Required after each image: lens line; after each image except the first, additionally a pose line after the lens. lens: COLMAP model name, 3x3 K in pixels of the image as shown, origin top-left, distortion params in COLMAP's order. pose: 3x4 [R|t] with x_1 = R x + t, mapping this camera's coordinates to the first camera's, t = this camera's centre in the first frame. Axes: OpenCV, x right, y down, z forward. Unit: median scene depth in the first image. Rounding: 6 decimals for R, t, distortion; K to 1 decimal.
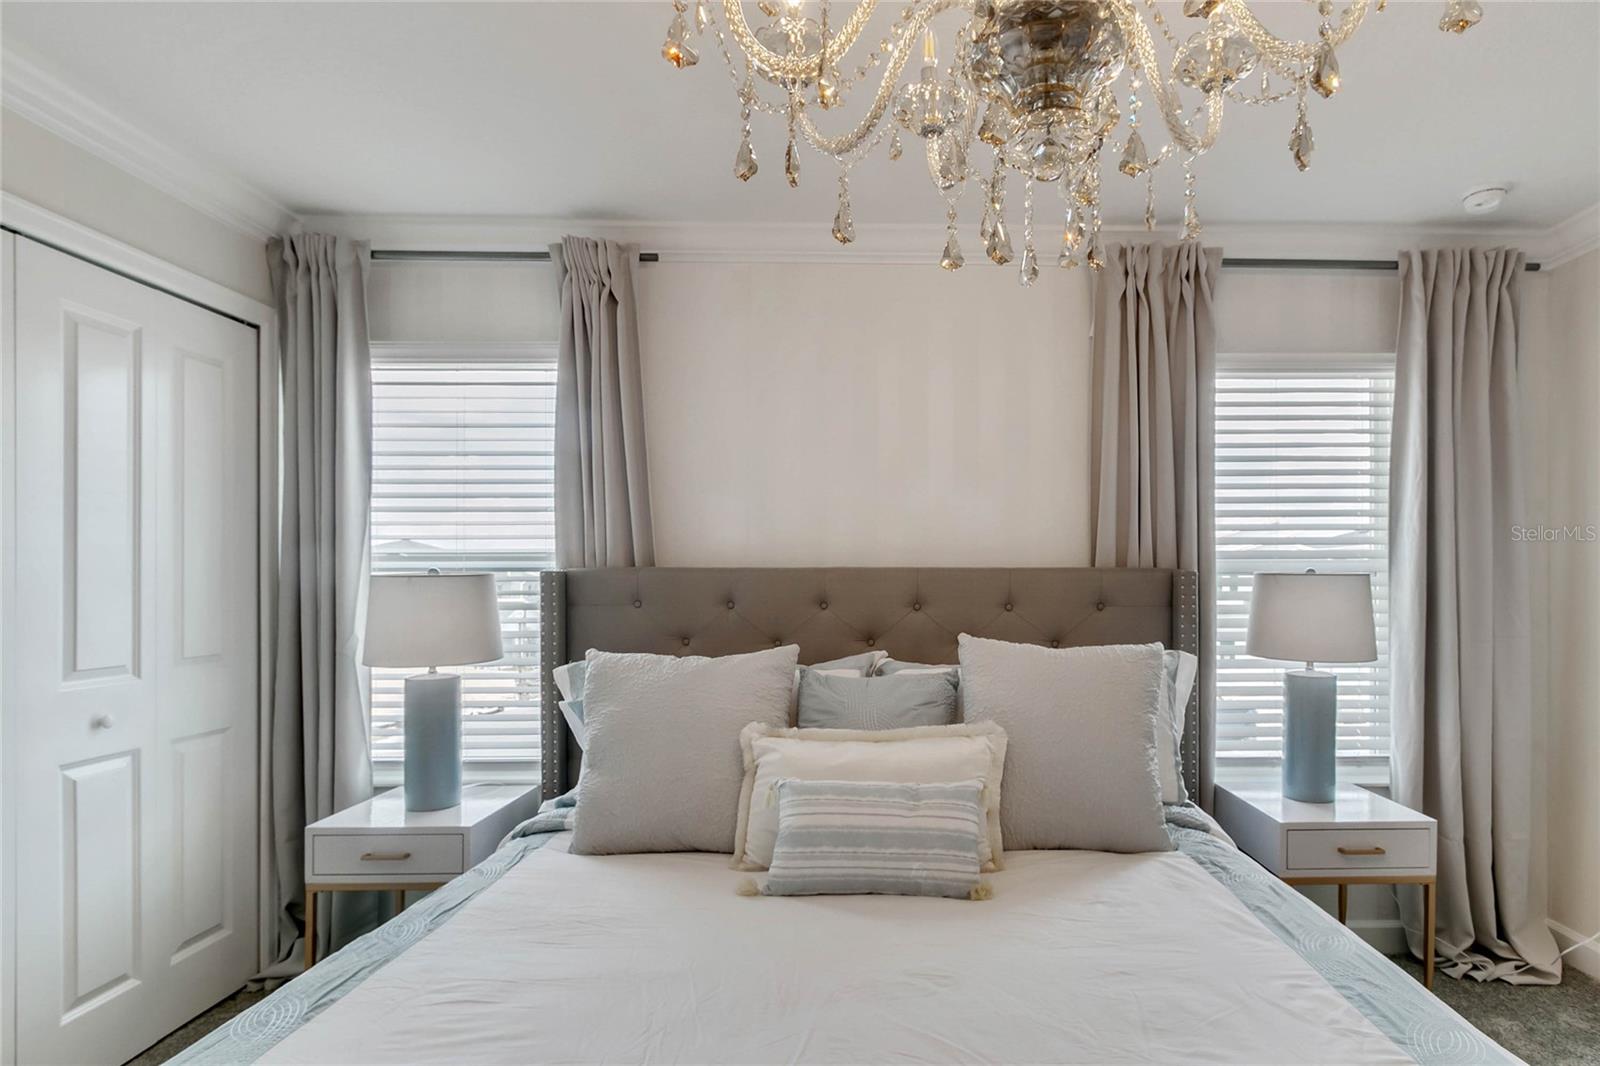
lens RADIAL K [[803.1, 0, 800.4], [0, 803.1, 576.0], [0, 0, 1]] dist [0.004638, 0.000407]
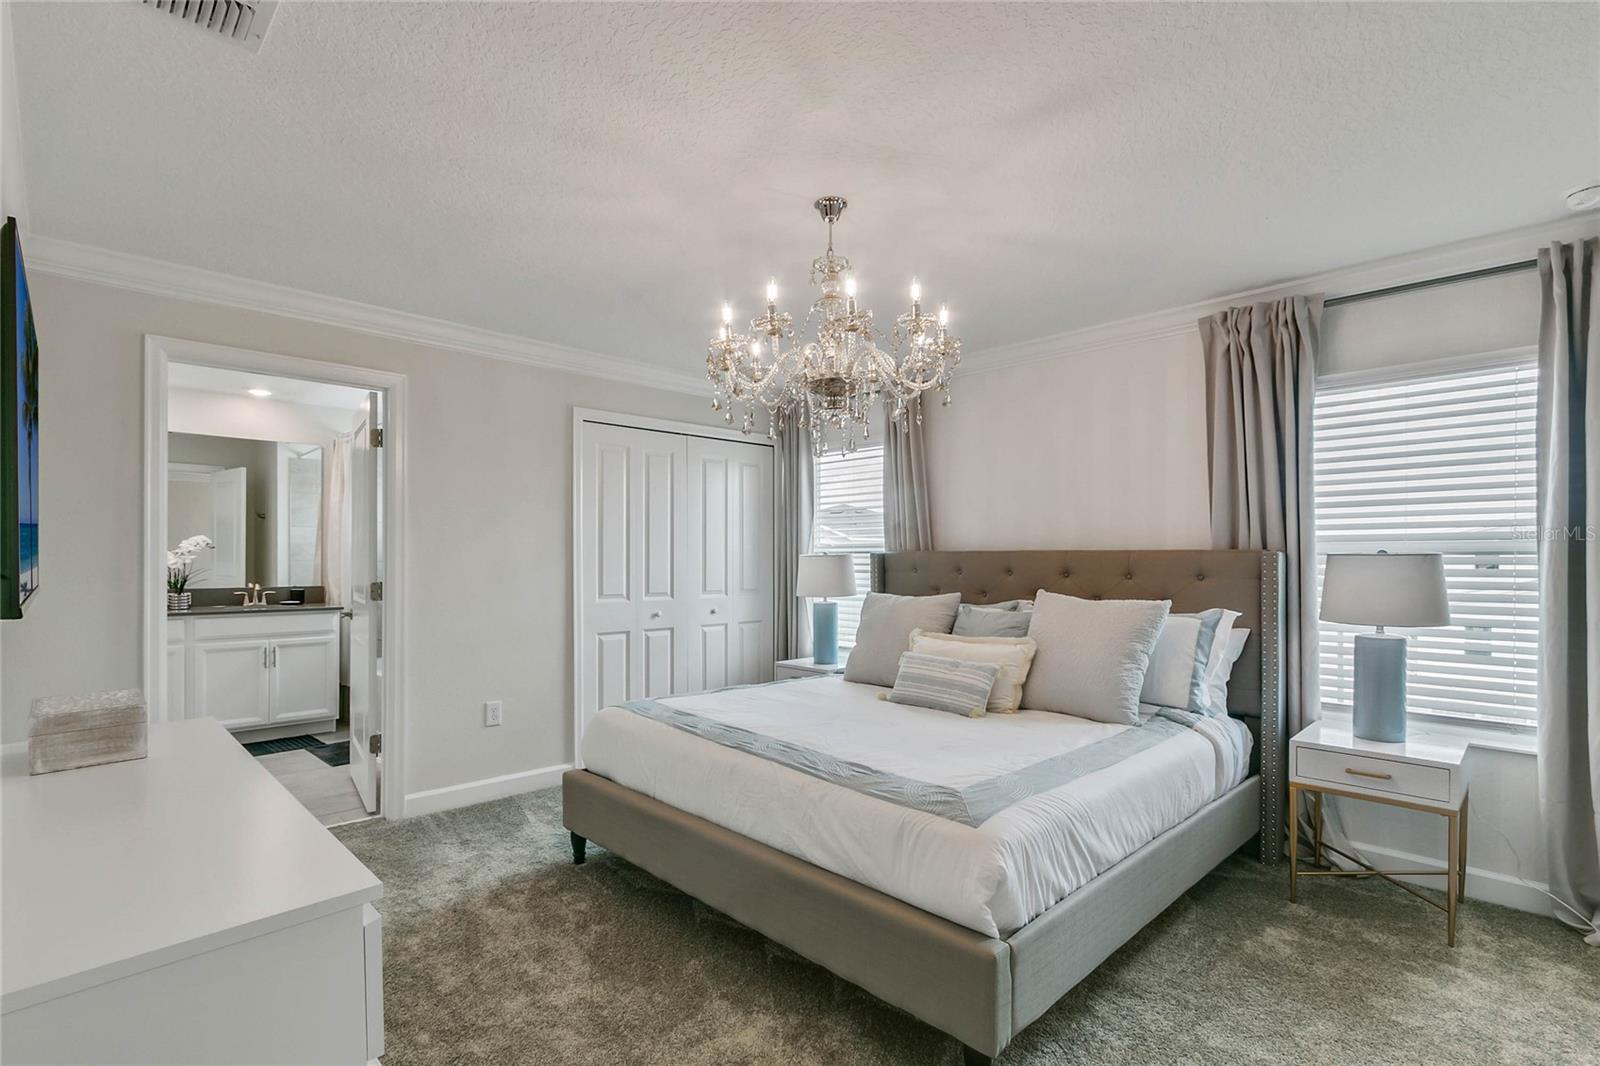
lens RADIAL K [[725.2, 0, 797.2], [0, 725.2, 547.9], [0, 0, 1]] dist [0.005562, -0.000438]
pose [[0.713727, -0.007408, -0.700385, 0.794466], [-0.001189, 0.999930, -0.011789, 0.002157], [0.700423, 0.009247, 0.713668, -0.402758]]
